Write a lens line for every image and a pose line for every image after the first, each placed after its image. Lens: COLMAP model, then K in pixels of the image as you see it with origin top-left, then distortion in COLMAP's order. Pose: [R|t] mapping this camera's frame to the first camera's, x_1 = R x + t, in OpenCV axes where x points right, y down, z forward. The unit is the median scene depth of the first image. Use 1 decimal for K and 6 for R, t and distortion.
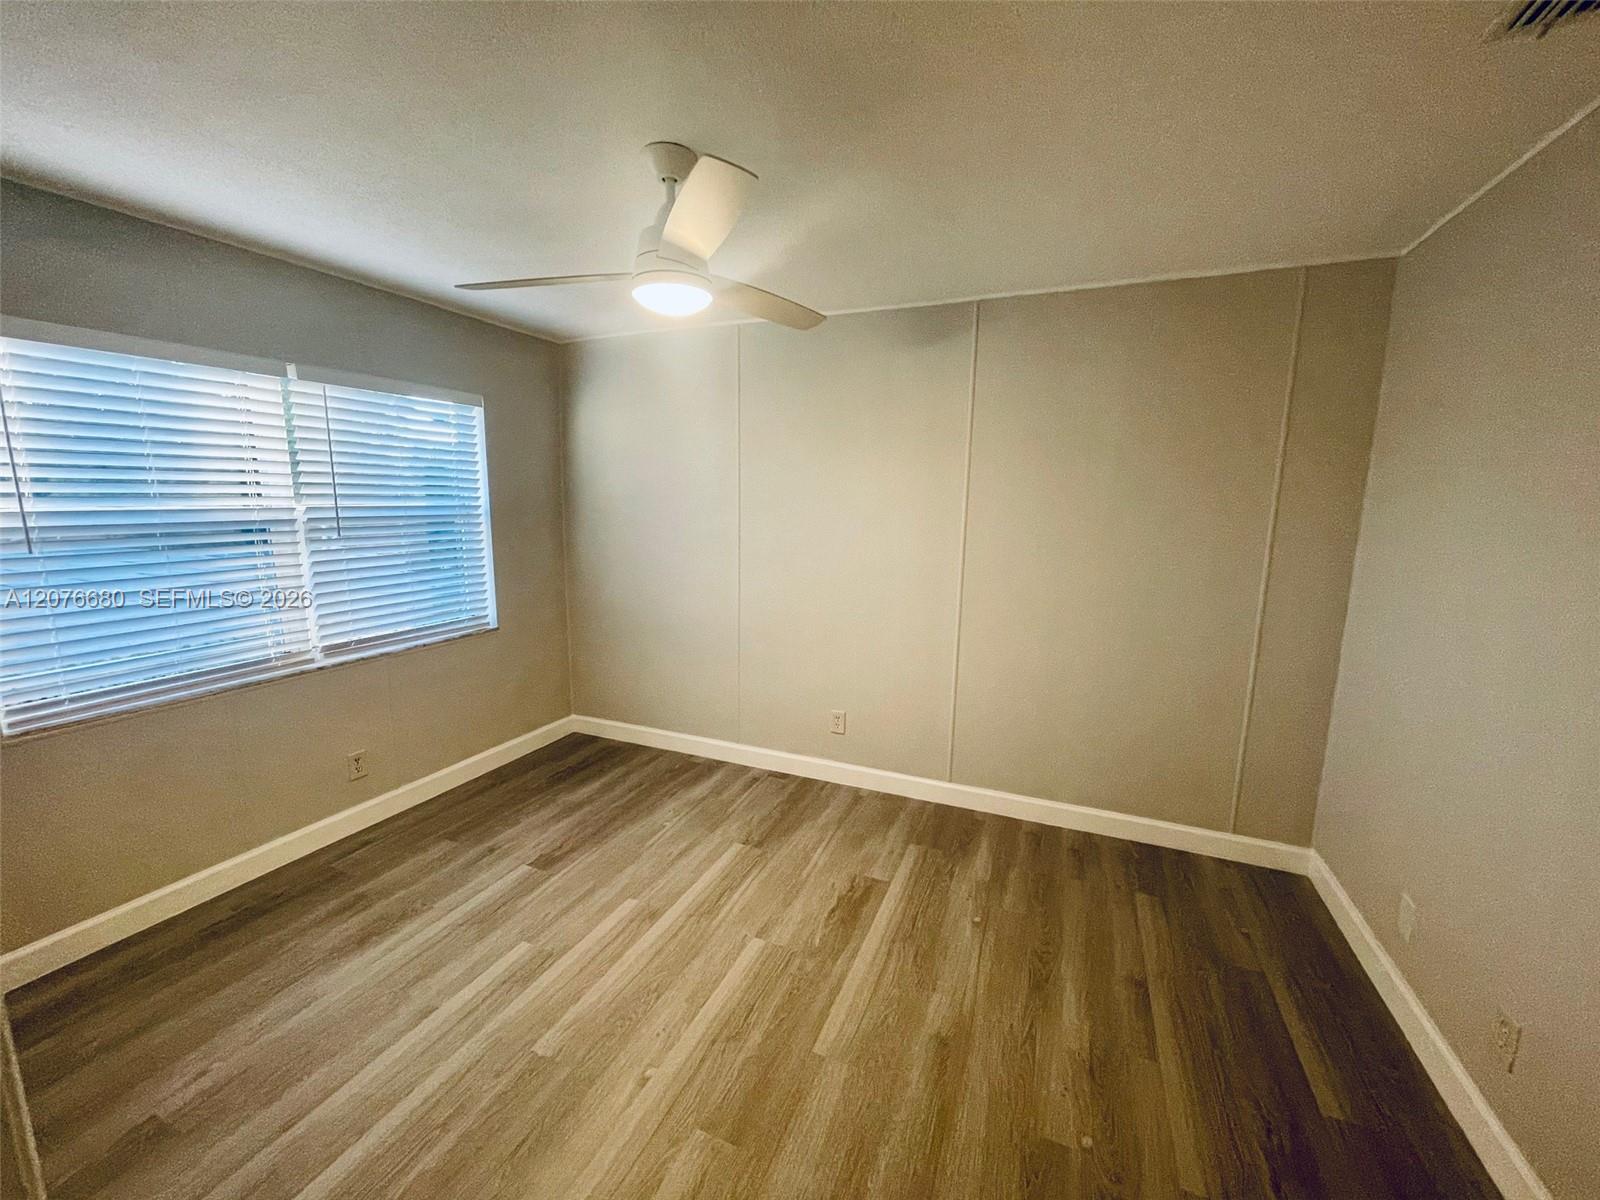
lens RADIAL K [[647.2, 0, 798.0], [0, 647.2, 598.3], [0, 0, 1]] dist [-0.002528, 0.000094]
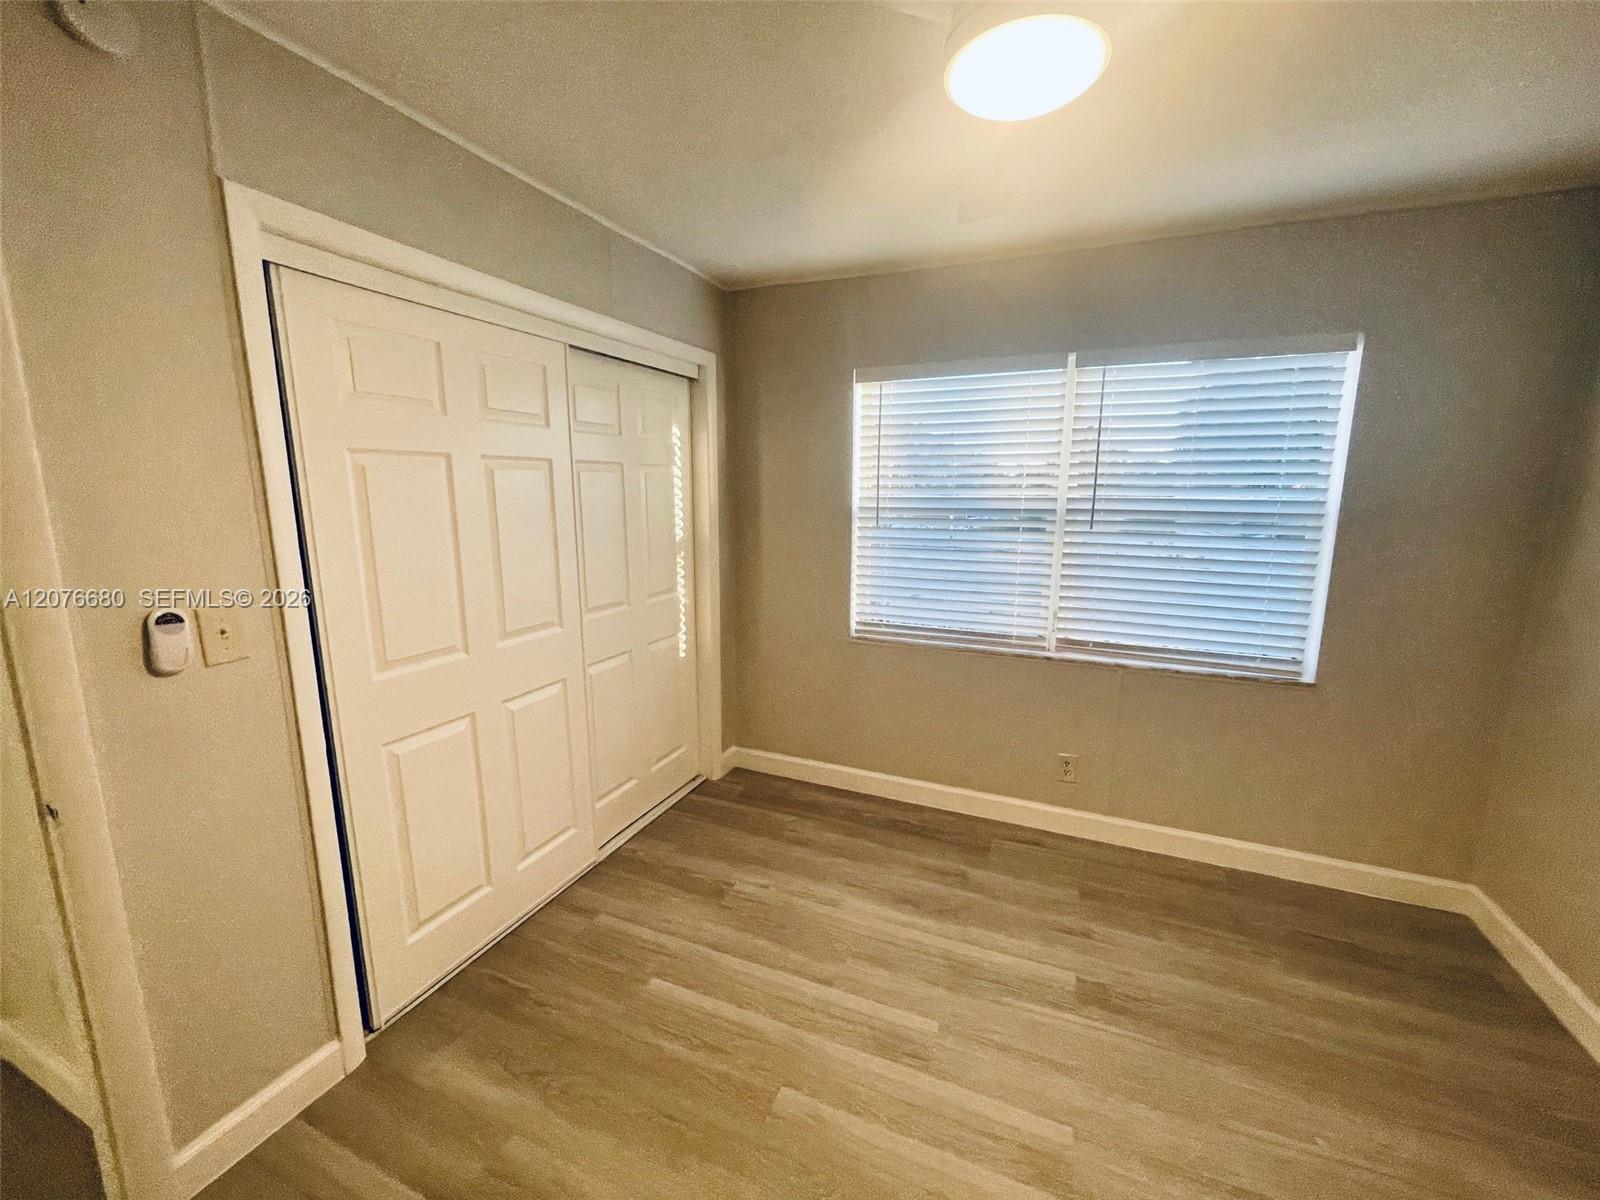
lens RADIAL K [[647.2, 0, 798.2], [0, 647.2, 603.3], [0, 0, 1]] dist [-0.002528, 0.000094]
pose [[-0.009878, 0.163291, -0.986528, 0.260546], [-0.162533, 0.973195, 0.162712, -0.080924], [0.986654, 0.161950, 0.016927, 0.627389]]
